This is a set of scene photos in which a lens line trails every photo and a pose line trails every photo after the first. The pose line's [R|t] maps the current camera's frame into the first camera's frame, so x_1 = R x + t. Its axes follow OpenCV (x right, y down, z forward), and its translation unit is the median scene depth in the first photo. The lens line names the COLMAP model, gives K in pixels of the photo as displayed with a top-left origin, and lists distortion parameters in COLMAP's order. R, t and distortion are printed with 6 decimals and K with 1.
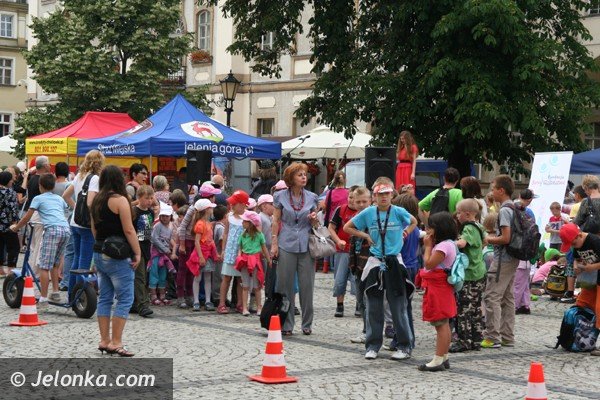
lens RADIAL K [[1258.9, 0, 300.0], [0, 1258.9, 200.0], [0, 0, 1]] dist [0.014575, 0.710309]
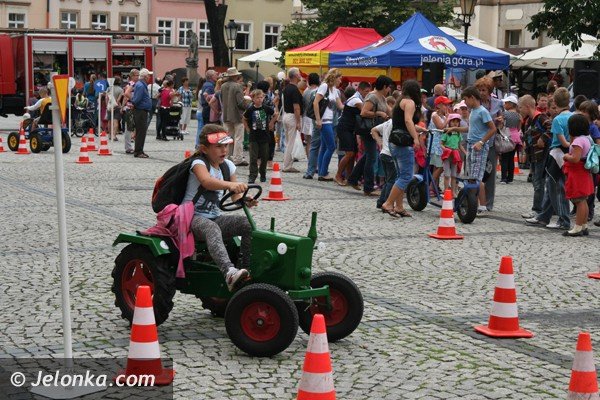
lens RADIAL K [[1258.9, 0, 300.0], [0, 1258.9, 200.0], [0, 0, 1]] dist [0.014575, 0.710309]
pose [[0.977811, 0.023840, -0.208130, 0.036781], [-0.008822, 0.997308, 0.072788, 0.002273], [0.209305, -0.069336, 0.975389, -0.119816]]
